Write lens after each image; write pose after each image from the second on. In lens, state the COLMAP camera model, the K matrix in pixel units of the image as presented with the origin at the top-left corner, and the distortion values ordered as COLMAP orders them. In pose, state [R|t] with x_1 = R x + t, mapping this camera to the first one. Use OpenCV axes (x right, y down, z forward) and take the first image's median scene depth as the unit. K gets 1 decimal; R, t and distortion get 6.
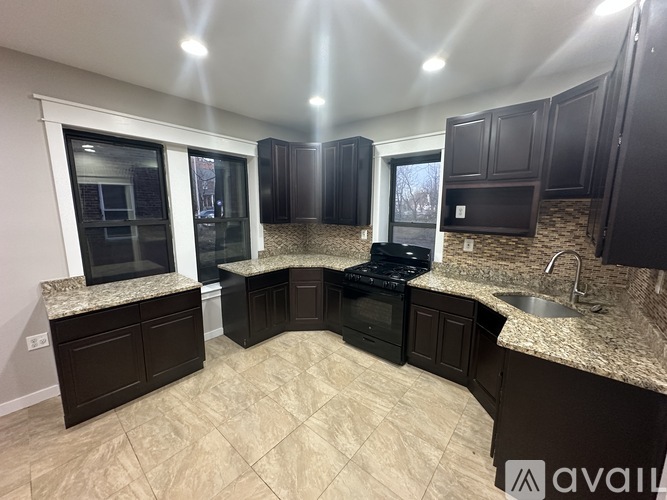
lens RADIAL K [[267.9, 0, 337.2], [0, 267.9, 251.3], [0, 0, 1]] dist [-0.002198, -0.000169]
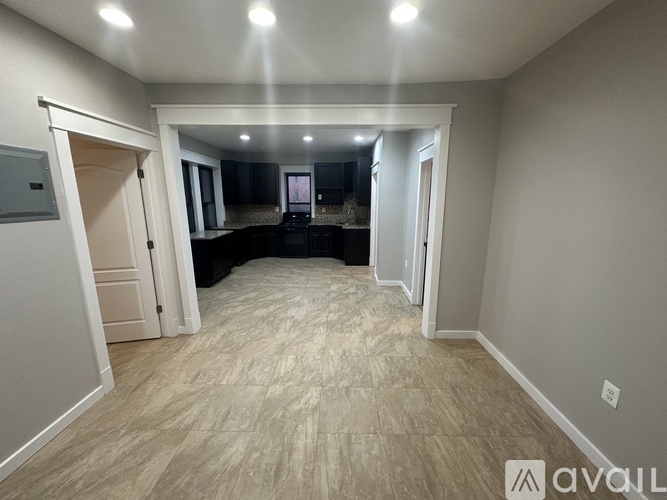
lens RADIAL K [[267.9, 0, 334.6], [0, 267.9, 248.7], [0, 0, 1]] dist [-0.002198, -0.000169]
pose [[0.779264, -0.130468, 0.612965, -1.050387], [0.111025, 0.991359, 0.069862, 0.178445], [-0.616783, 0.013614, 0.787015, -1.092758]]
